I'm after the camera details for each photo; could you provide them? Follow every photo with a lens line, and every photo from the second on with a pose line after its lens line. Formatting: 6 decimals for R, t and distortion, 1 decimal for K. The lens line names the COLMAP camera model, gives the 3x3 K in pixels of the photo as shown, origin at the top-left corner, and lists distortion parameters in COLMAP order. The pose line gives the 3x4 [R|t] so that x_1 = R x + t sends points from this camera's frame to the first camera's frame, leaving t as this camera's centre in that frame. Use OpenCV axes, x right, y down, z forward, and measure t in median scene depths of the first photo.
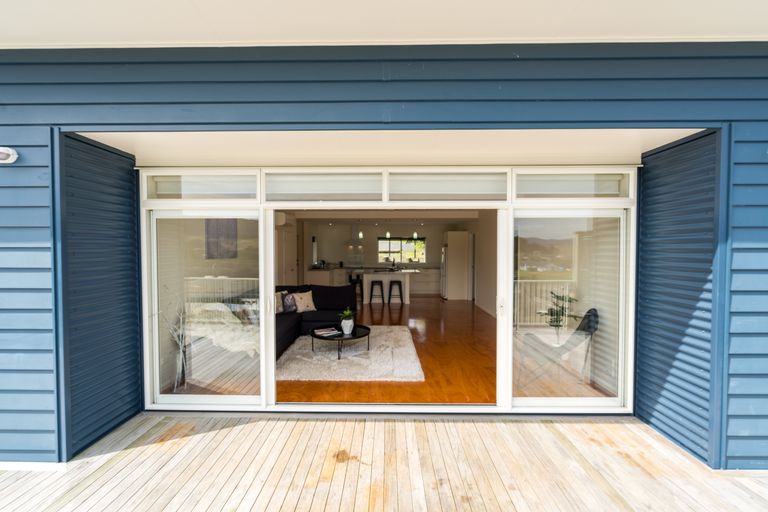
lens RADIAL K [[349.8, 0, 382.1], [0, 349.8, 257.5], [0, 0, 1]] dist [-0.007880, 0.001370]
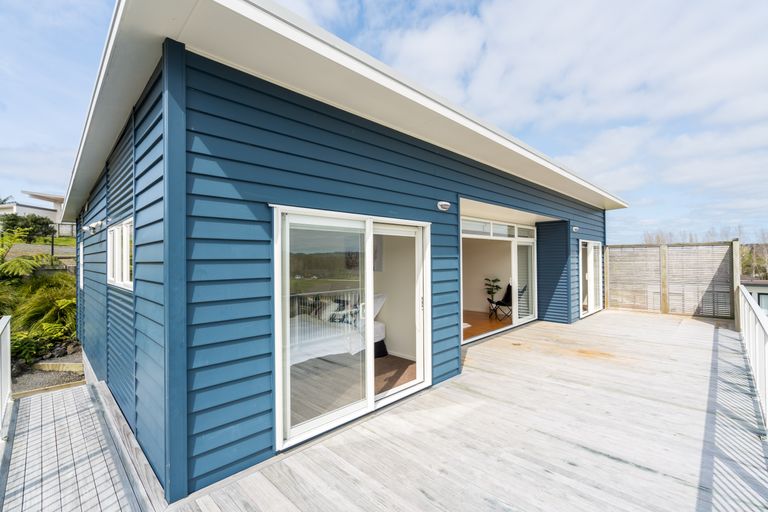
lens RADIAL K [[349.8, 0, 378.1], [0, 349.8, 254.7], [0, 0, 1]] dist [-0.007880, 0.001370]
pose [[0.693615, 0.001889, 0.720343, -2.083769], [0.034777, 0.998743, -0.036106, 0.010025], [-0.719506, 0.050095, 0.692677, -0.000610]]
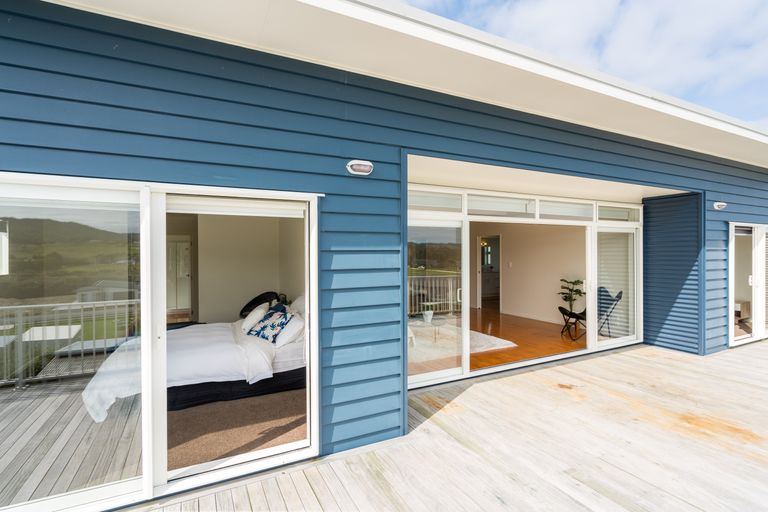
lens RADIAL K [[349.8, 0, 362.6], [0, 349.8, 252.9], [0, 0, 1]] dist [-0.007880, 0.001370]
pose [[0.901252, -0.005457, 0.433261, -1.341573], [0.017964, 0.999532, -0.024778, 0.006724], [-0.432923, 0.030114, 0.900928, -0.005104]]
